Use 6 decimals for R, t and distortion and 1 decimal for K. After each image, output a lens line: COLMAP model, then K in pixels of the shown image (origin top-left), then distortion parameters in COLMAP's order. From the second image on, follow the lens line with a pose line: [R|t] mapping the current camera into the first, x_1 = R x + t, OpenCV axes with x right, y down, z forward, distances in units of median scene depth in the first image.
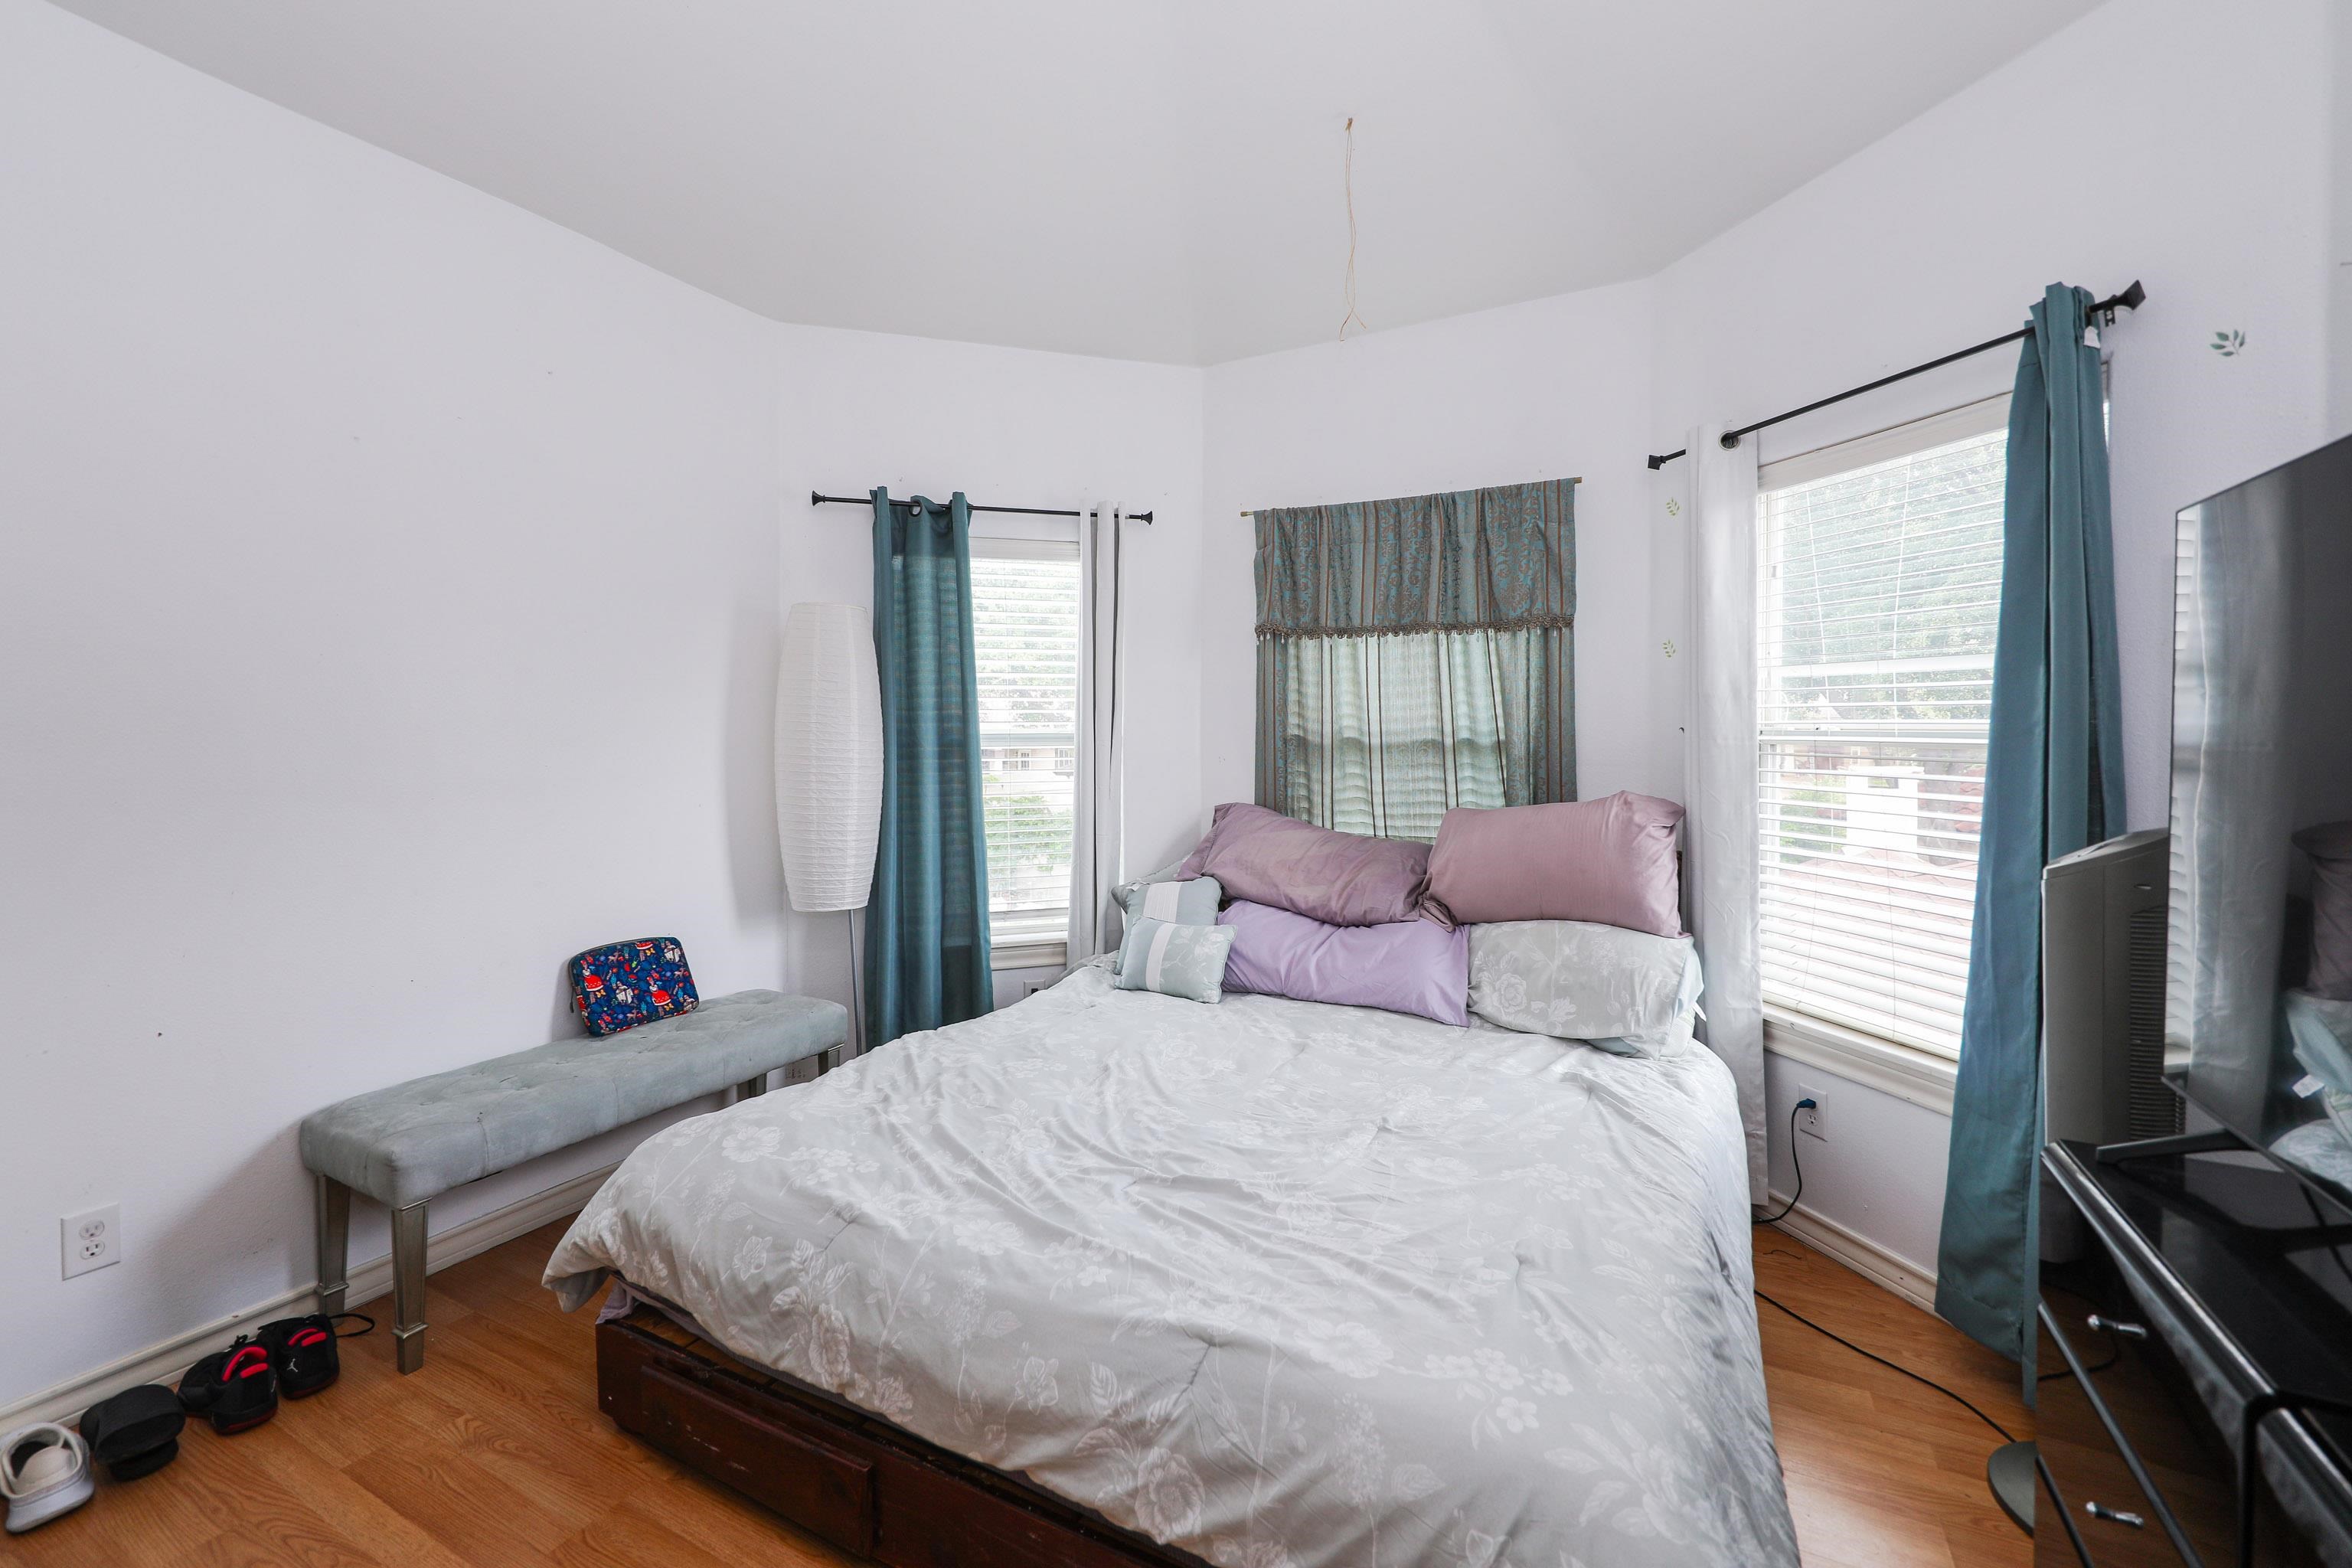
lens RADIAL K [[970.5, 0, 1153.7], [0, 970.5, 731.2], [0, 0, 1]] dist [0.010932, -0.003838]
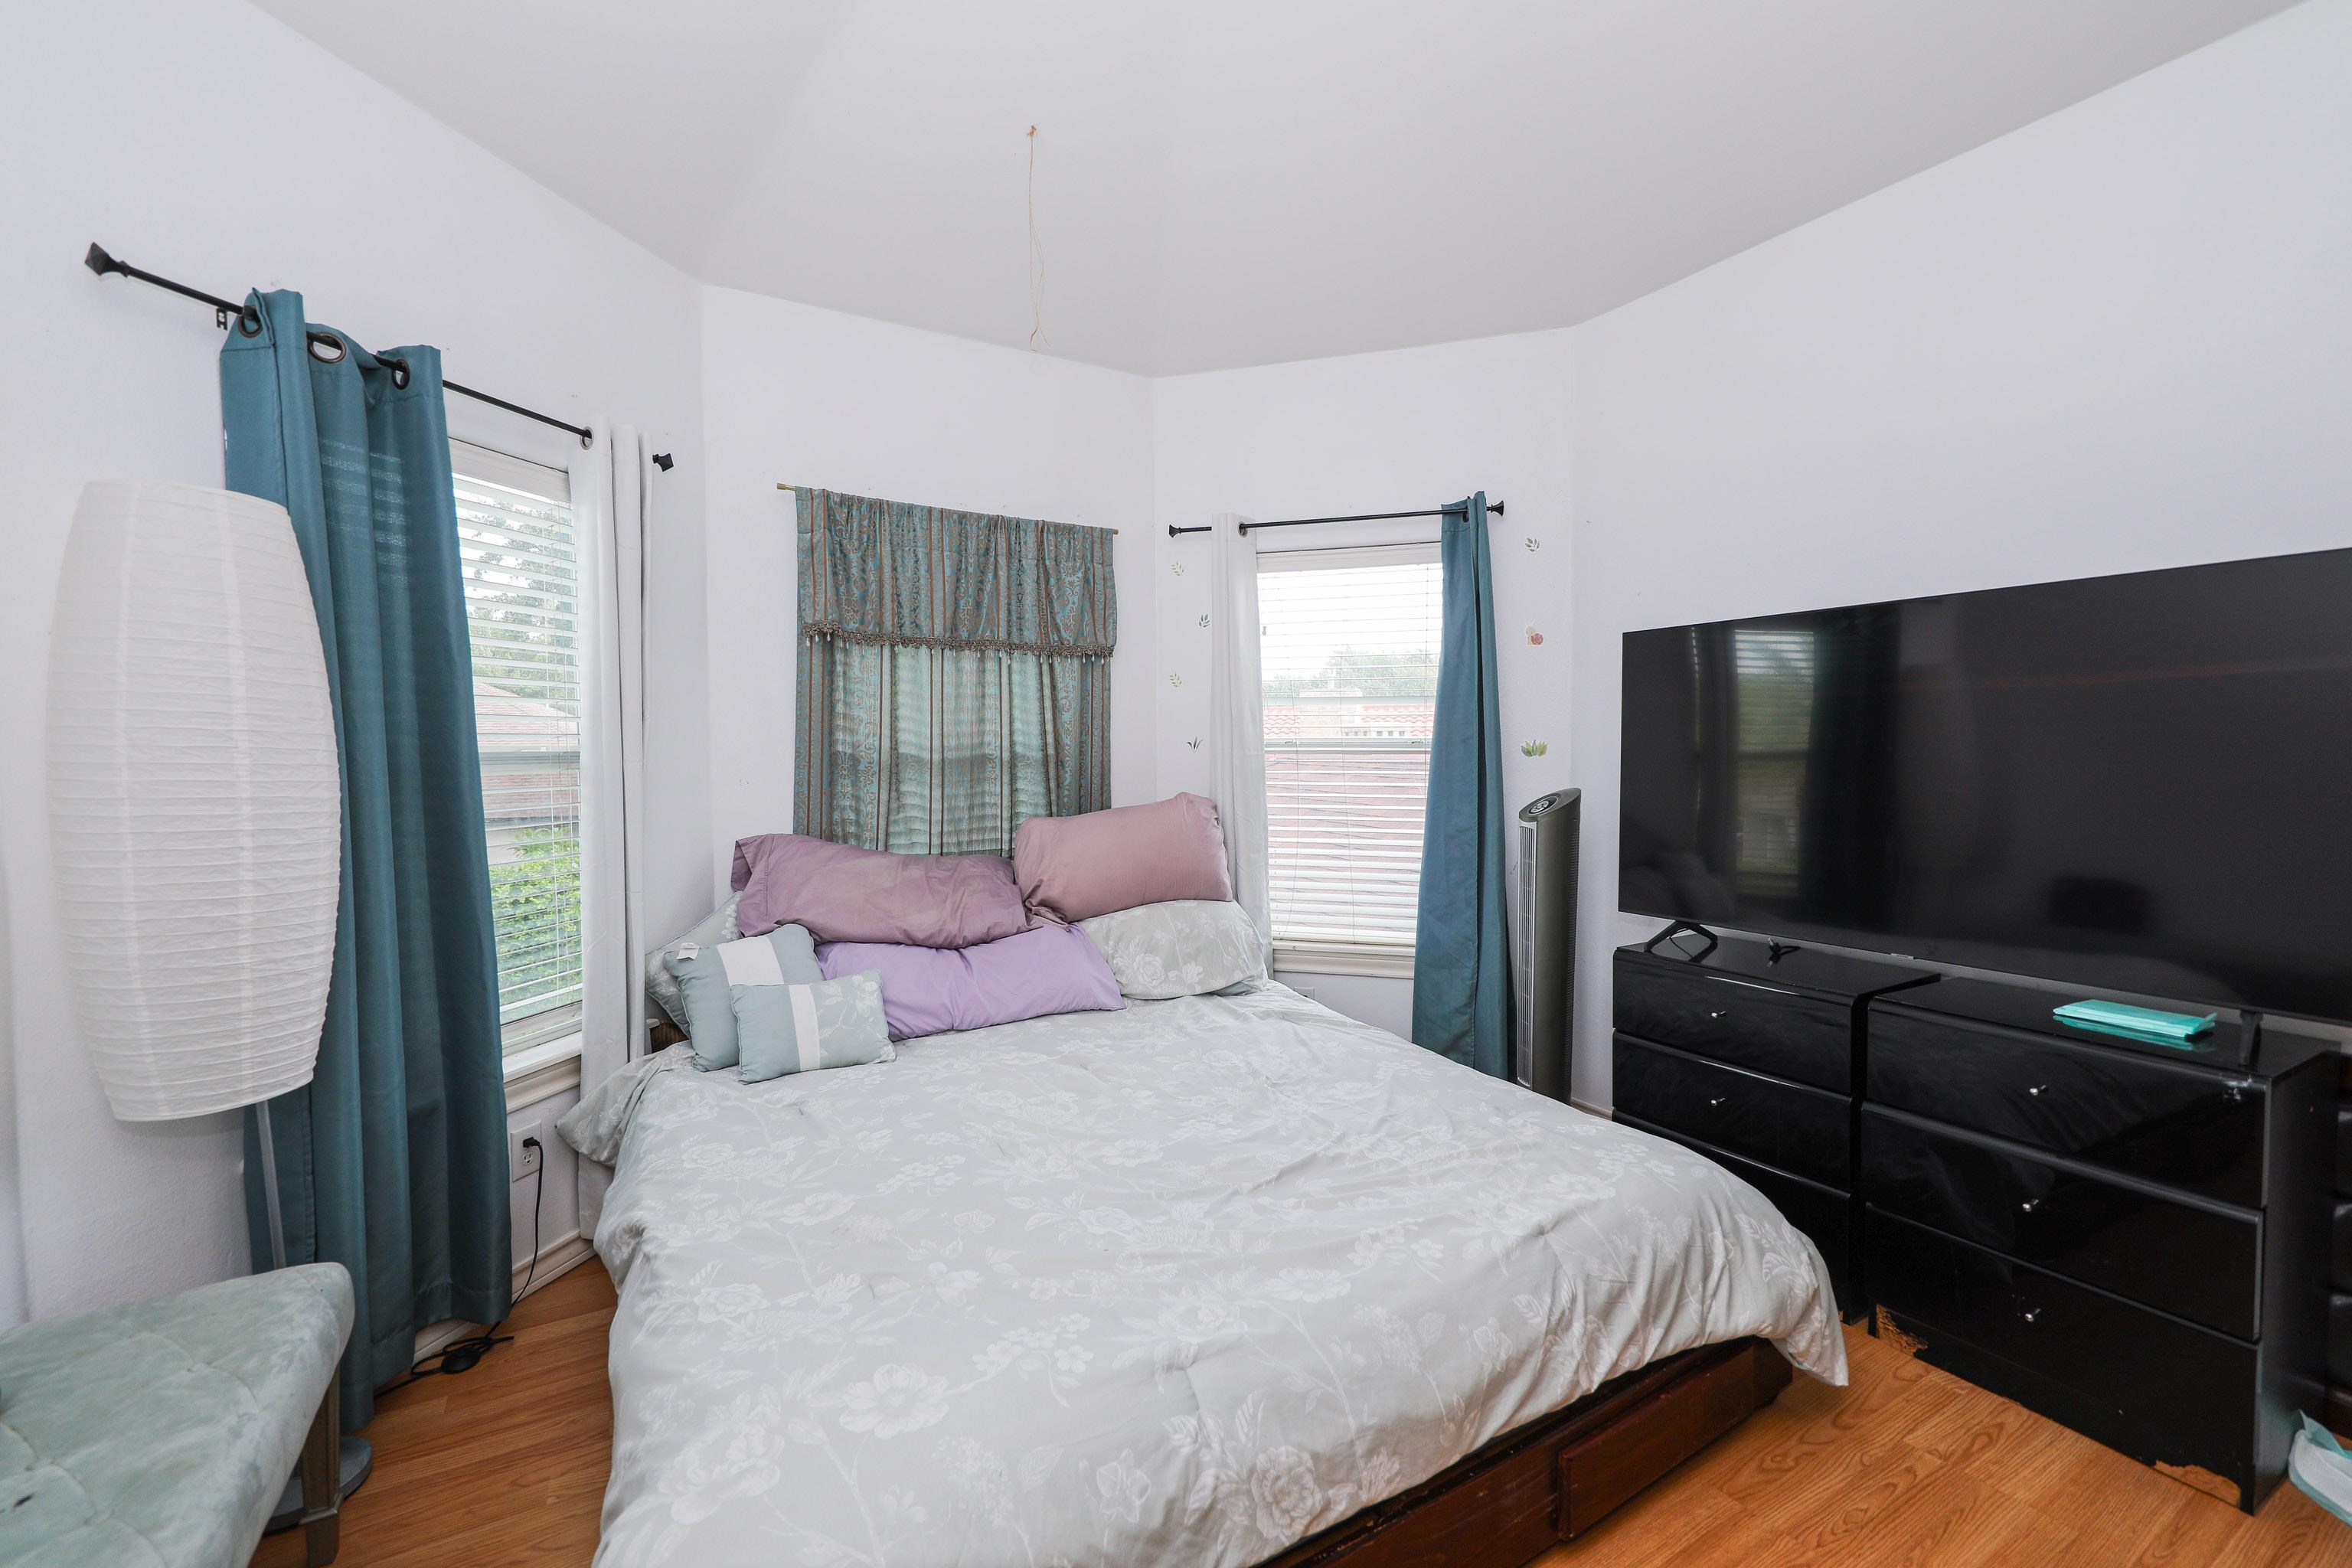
lens RADIAL K [[970.5, 0, 1161.2], [0, 970.5, 777.1], [0, 0, 1]] dist [0.010932, -0.003838]
pose [[0.523945, -0.030130, 0.851219, -0.514084], [0.008642, 0.999511, 0.030059, 0.002942], [-0.851708, -0.008393, 0.523949, 0.321506]]
